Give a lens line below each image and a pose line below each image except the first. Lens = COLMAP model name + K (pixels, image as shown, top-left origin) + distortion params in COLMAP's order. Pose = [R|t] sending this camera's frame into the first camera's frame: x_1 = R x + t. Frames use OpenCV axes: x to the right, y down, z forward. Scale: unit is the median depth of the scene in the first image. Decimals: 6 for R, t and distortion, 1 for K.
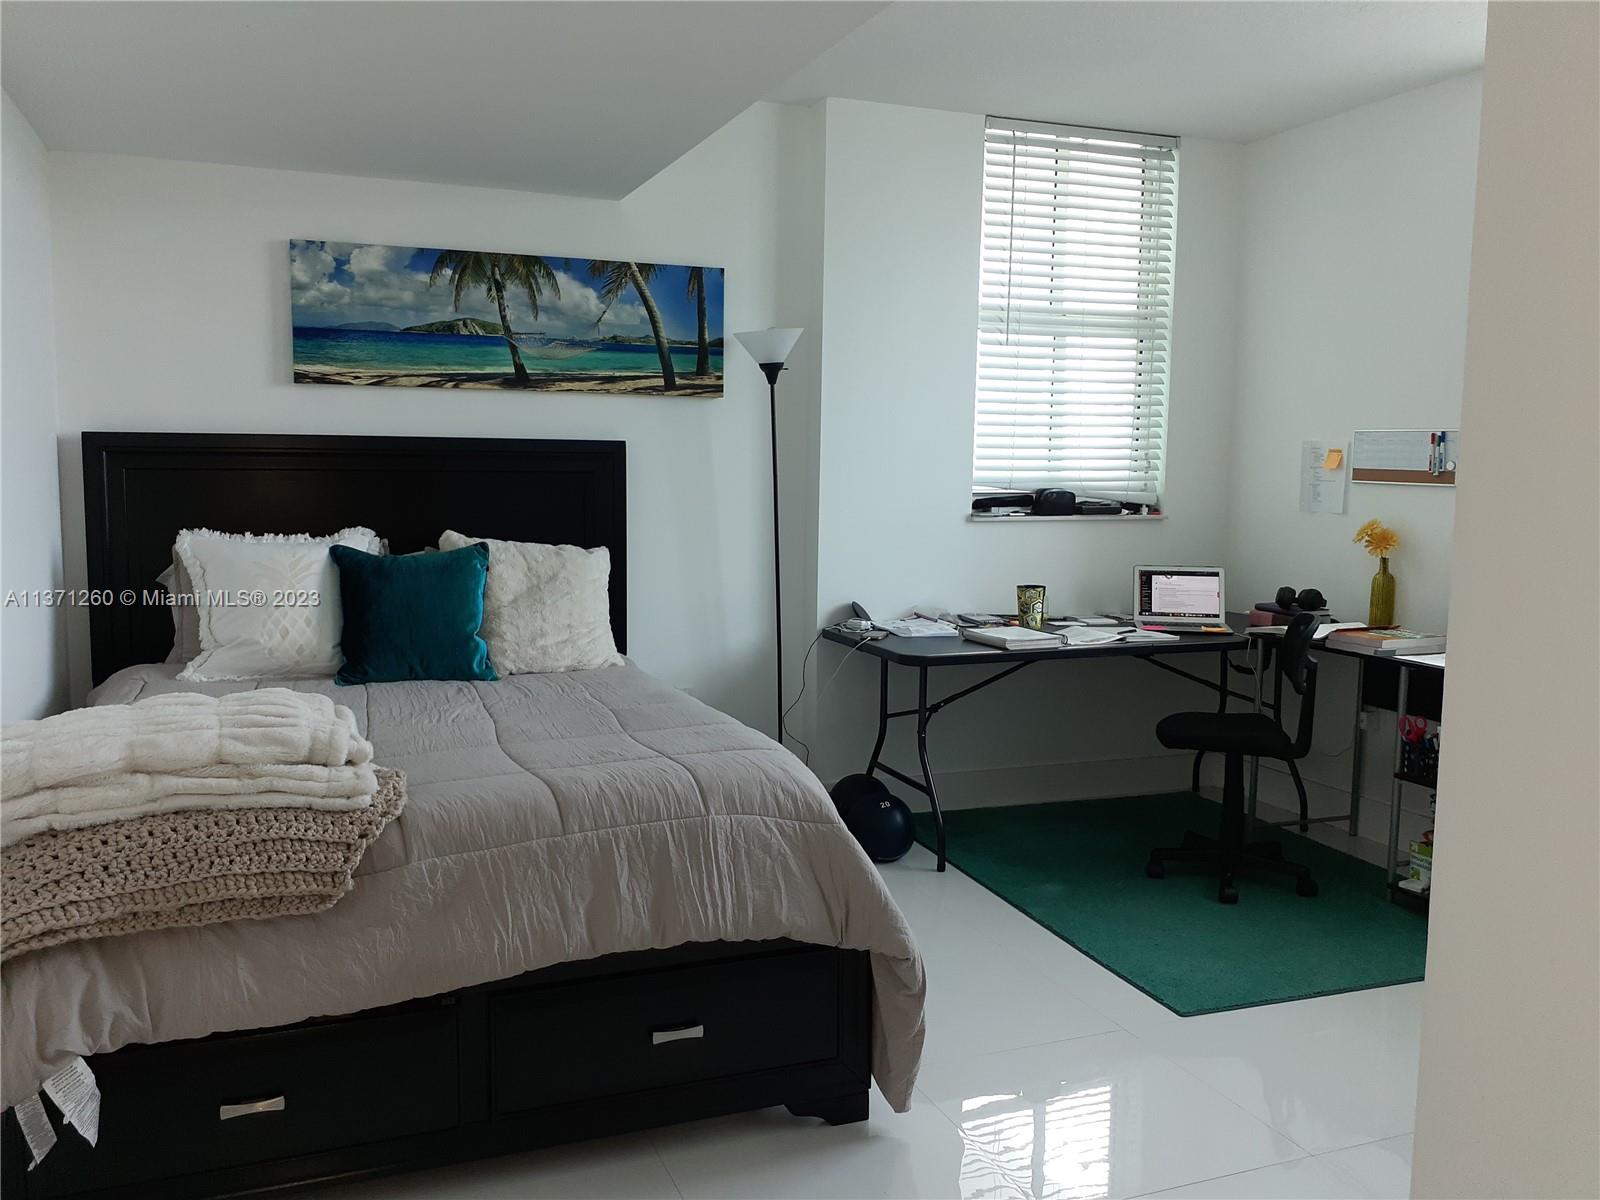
lens RADIAL K [[1284.1, 0, 743.8], [0, 1284.1, 598.8], [0, 0, 1]] dist [0.081604, -0.097834]
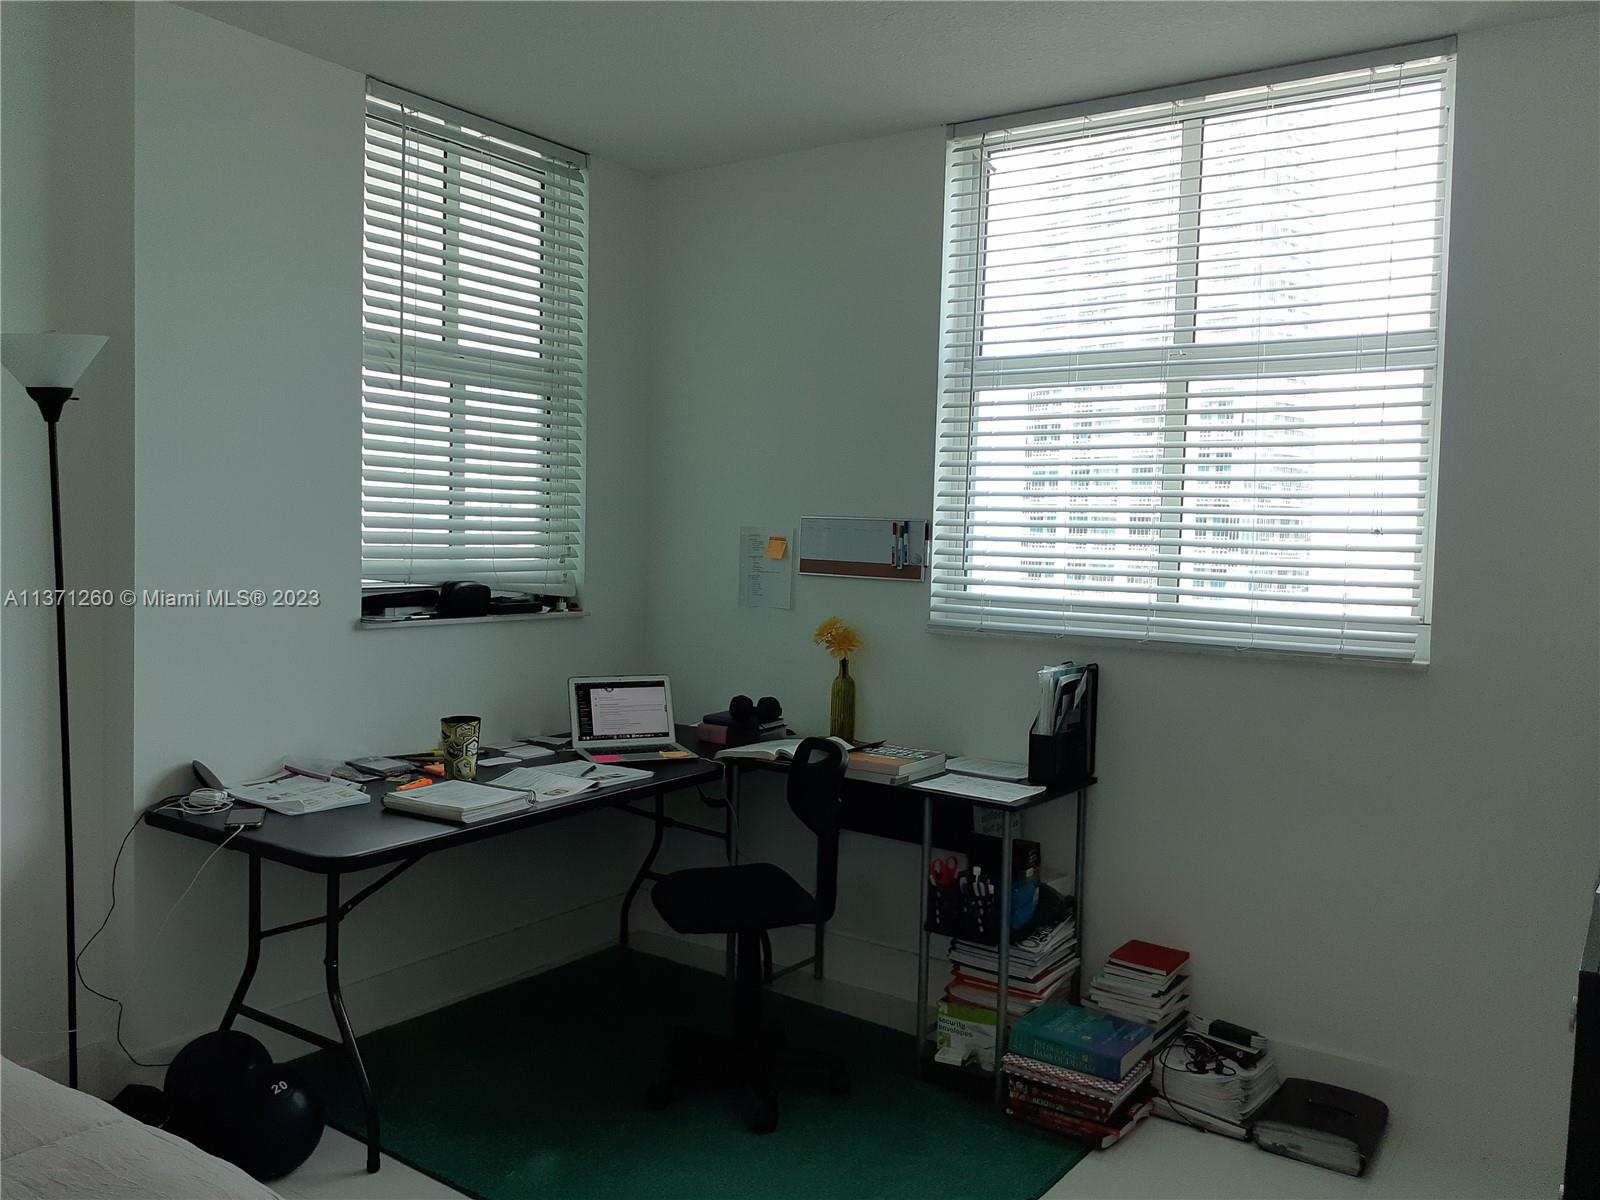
lens RADIAL K [[1310.9, 0, 801.7], [0, 1310.9, 597.2], [0, 0, 1]] dist [0.133982, -0.333967]
pose [[0.821841, -0.016427, 0.569480, -0.040914], [0.045579, 0.998276, -0.036981, -0.039640], [-0.567891, 0.056349, 0.821173, 0.257851]]
